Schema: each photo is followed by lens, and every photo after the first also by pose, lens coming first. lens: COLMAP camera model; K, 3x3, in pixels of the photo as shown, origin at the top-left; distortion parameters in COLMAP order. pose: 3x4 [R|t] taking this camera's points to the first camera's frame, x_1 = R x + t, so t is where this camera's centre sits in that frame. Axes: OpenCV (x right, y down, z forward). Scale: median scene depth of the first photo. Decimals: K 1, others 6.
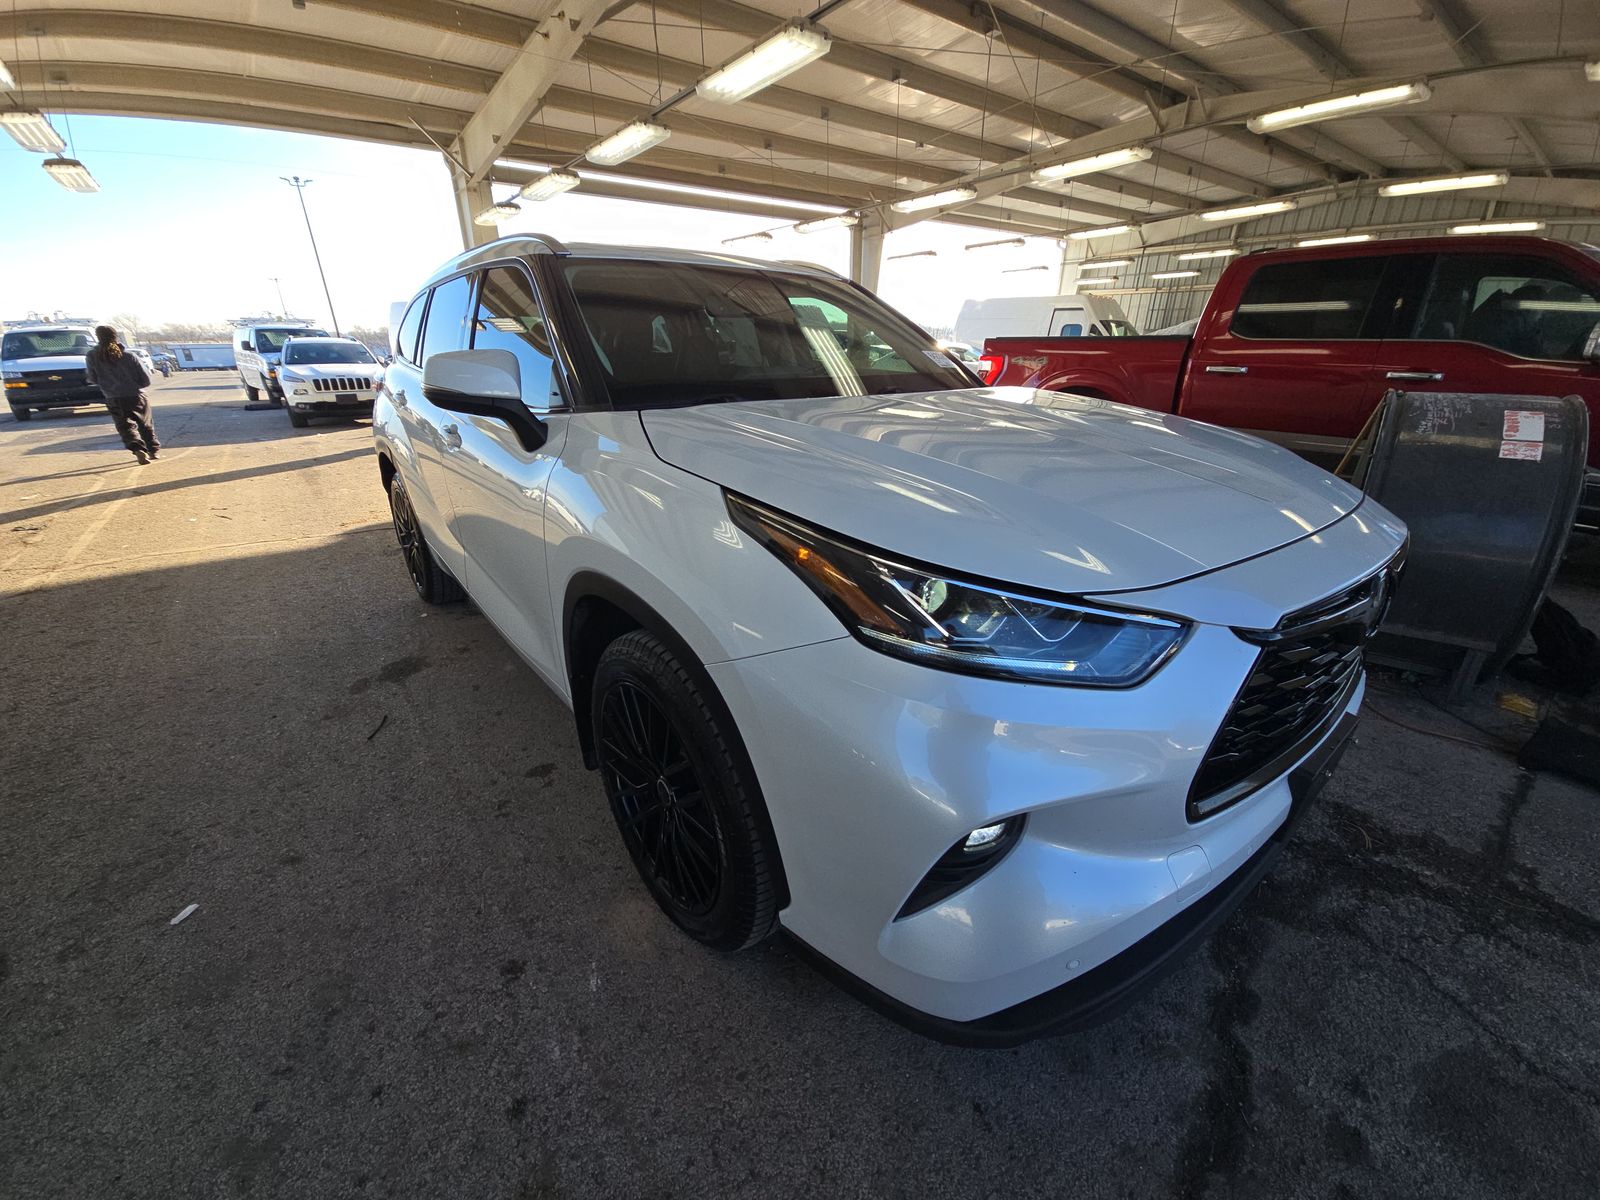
lens RADIAL K [[650.0, 0, 786.2], [0, 650.0, 603.9], [0, 0, 1]] dist [0.013807, -0.010376]
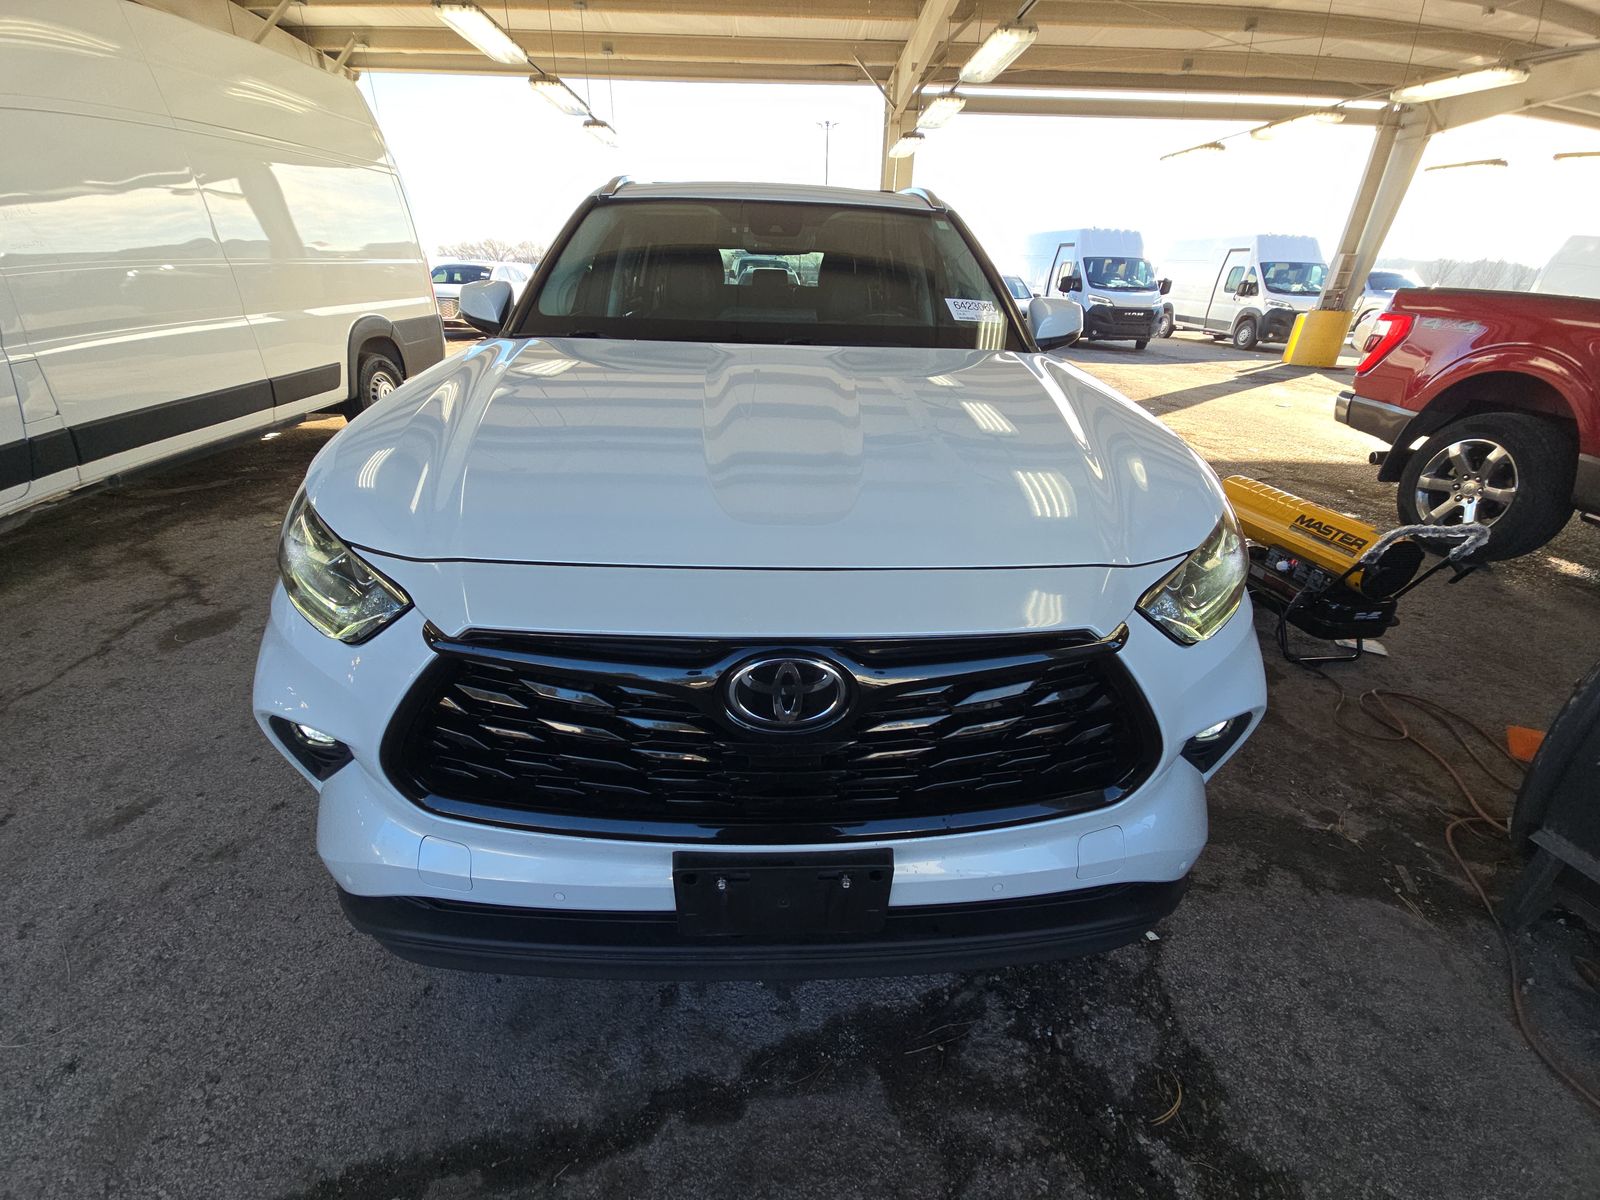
lens RADIAL K [[650.0, 0, 796.3], [0, 650.0, 608.6], [0, 0, 1]] dist [0.013807, -0.010376]
pose [[0.801738, 0.290902, -0.522103, 0.164195], [-0.244038, 0.956753, 0.158335, -0.026395], [0.545584, 0.000470, 0.838056, 0.054885]]
